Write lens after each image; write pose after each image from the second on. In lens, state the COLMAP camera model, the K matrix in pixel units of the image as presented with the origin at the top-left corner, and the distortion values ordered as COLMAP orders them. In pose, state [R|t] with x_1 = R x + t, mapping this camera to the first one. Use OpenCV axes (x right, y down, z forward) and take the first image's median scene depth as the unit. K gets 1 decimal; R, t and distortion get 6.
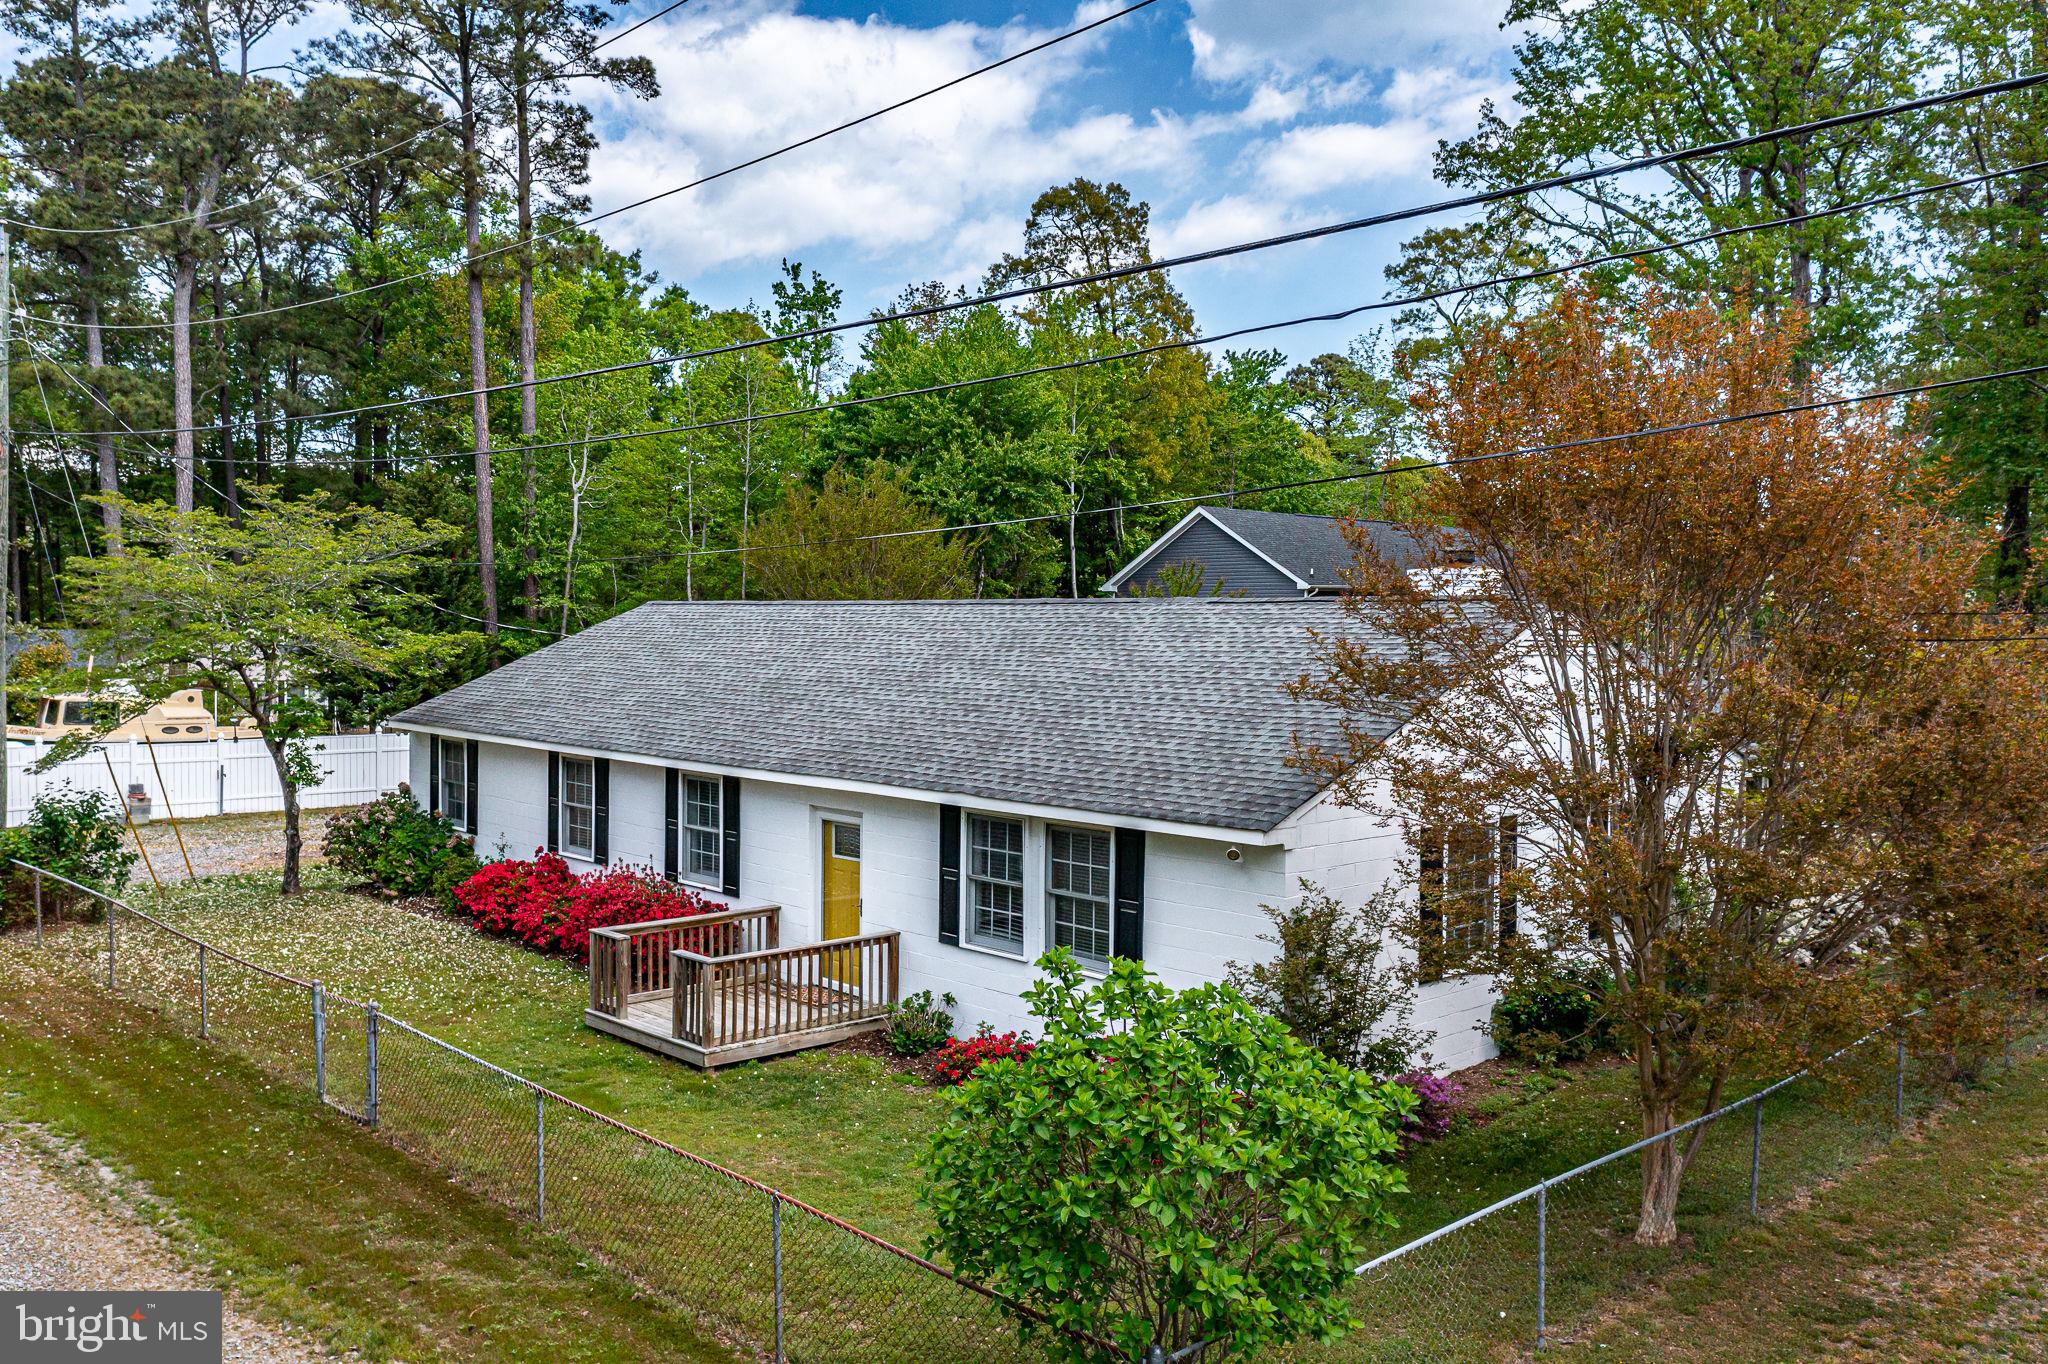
lens RADIAL K [[1594.4, 0, 1024.0], [0, 1594.4, 682.0], [0, 0, 1]] dist [-0.006493, -0.004550]
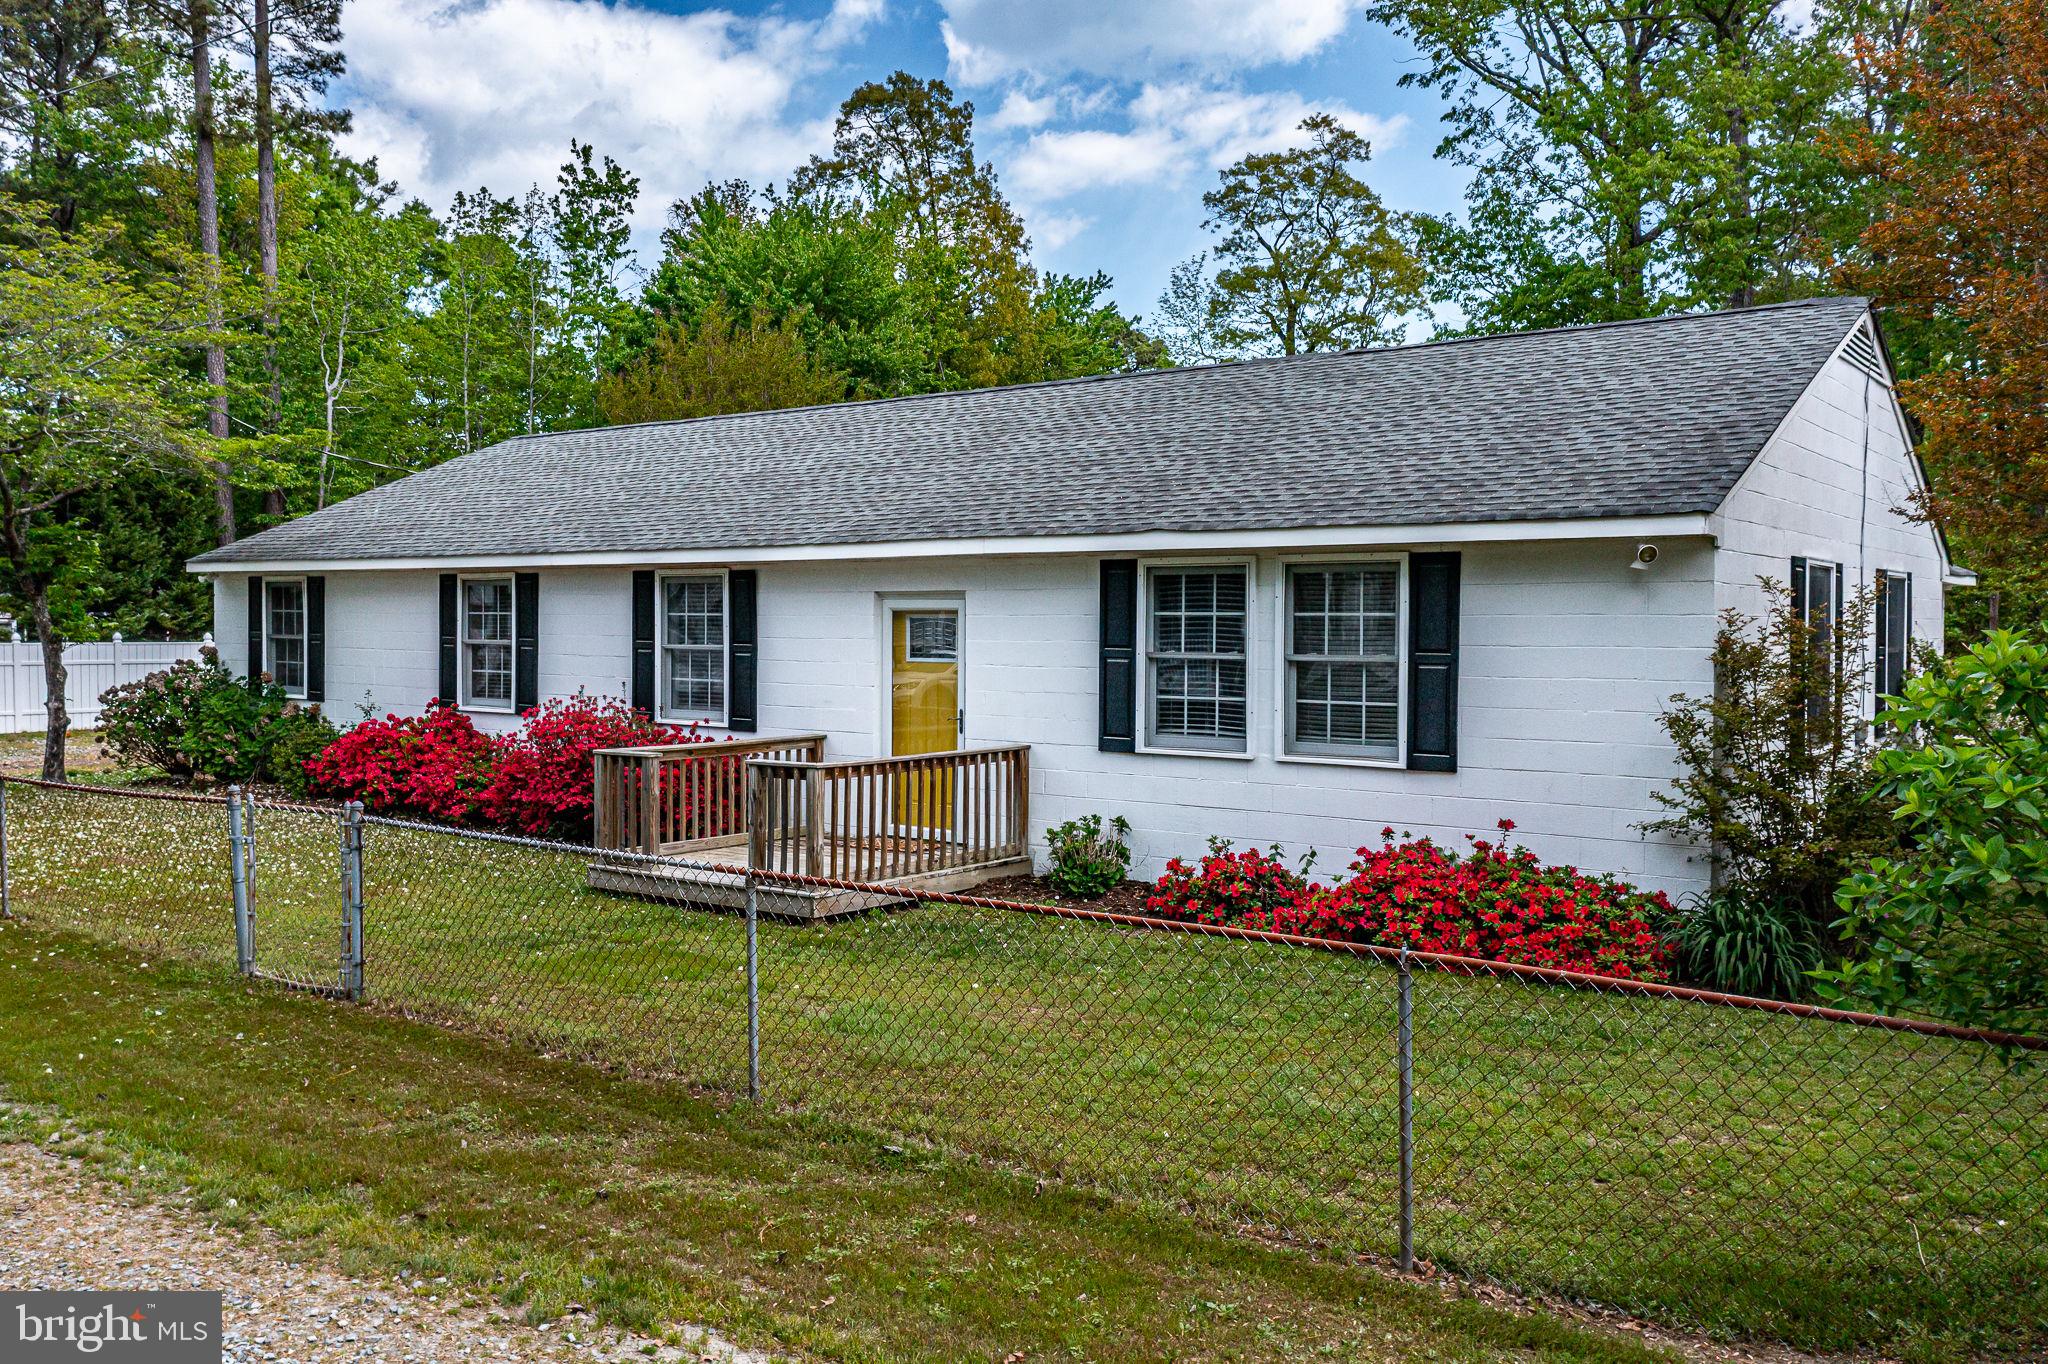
lens RADIAL K [[1604.7, 0, 1024.0], [0, 1604.7, 682.0], [0, 0, 1]] dist [-0.017025, -0.000370]
pose [[0.984591, -0.010379, 0.174565, -0.141198], [0.010311, 0.999946, 0.001298, 0.085233], [-0.174569, 0.000522, 0.984645, 0.183398]]
